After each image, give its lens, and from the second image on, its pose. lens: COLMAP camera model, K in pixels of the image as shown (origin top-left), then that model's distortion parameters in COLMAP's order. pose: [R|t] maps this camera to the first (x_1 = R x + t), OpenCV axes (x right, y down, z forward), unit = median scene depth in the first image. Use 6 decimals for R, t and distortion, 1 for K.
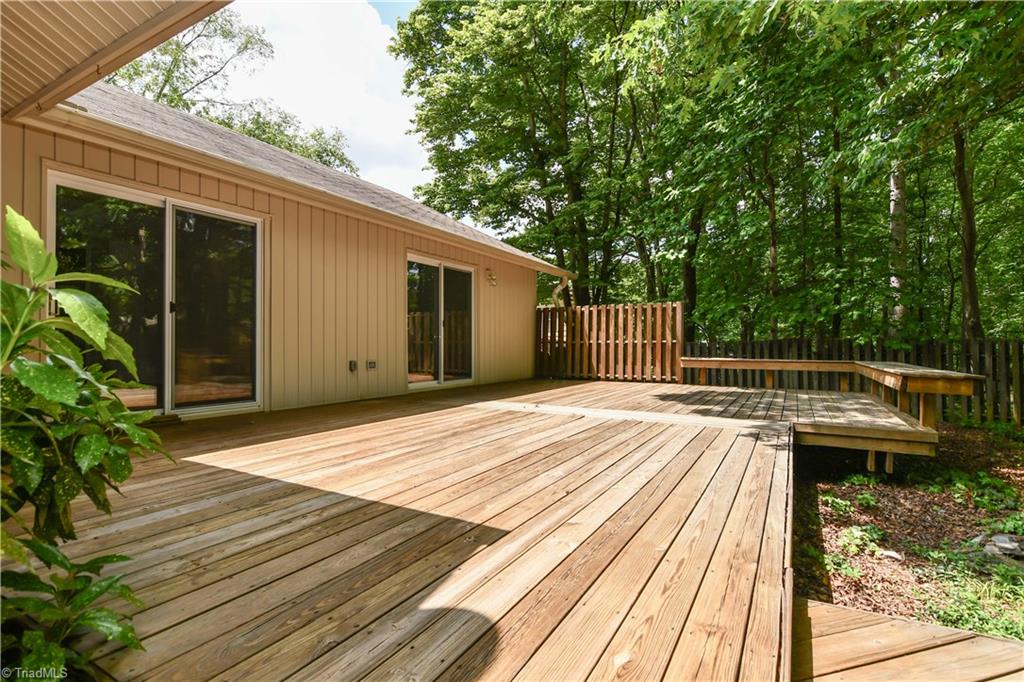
lens RADIAL K [[498.2, 0, 518.5], [0, 498.2, 335.5], [0, 0, 1]] dist [0.004542, -0.009080]
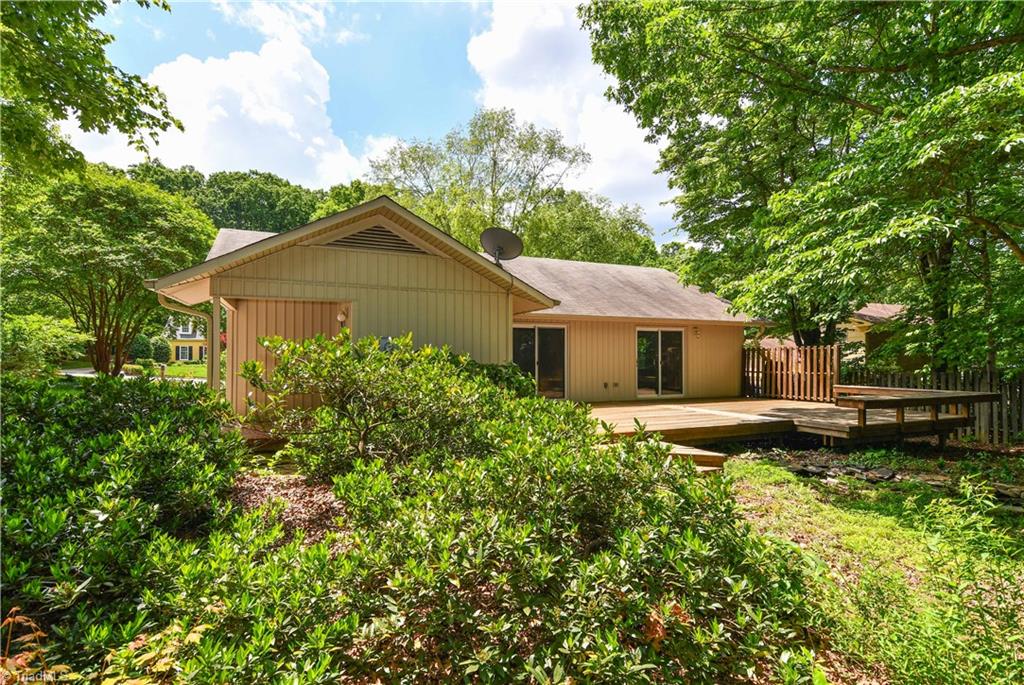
lens RADIAL K [[498.2, 0, 508.8], [0, 498.2, 361.2], [0, 0, 1]] dist [0.004542, -0.009080]
pose [[0.793602, -0.000051, -0.608437, 0.423312], [0.011221, 0.999831, 0.014552, -0.051371], [0.608333, -0.018376, 0.793469, -0.633389]]
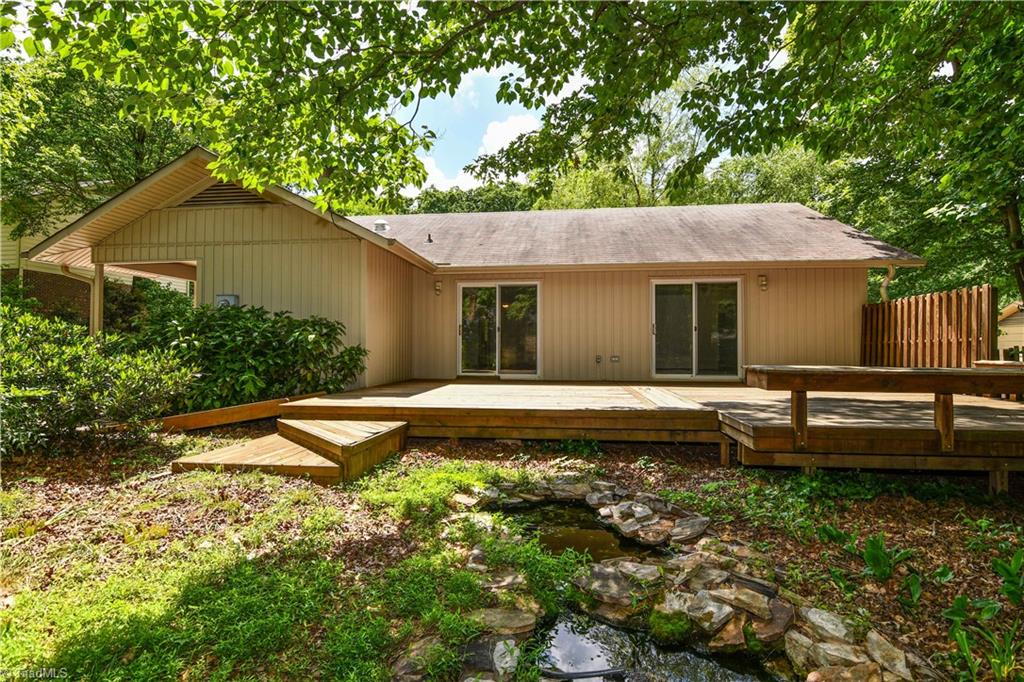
lens RADIAL K [[498.2, 0, 517.8], [0, 498.2, 350.2], [0, 0, 1]] dist [0.004542, -0.009080]
pose [[0.377366, -0.007367, -0.926035, 0.685527], [0.016838, 0.999858, -0.001093, 0.018621], [0.925911, -0.015180, 0.377436, 0.101814]]
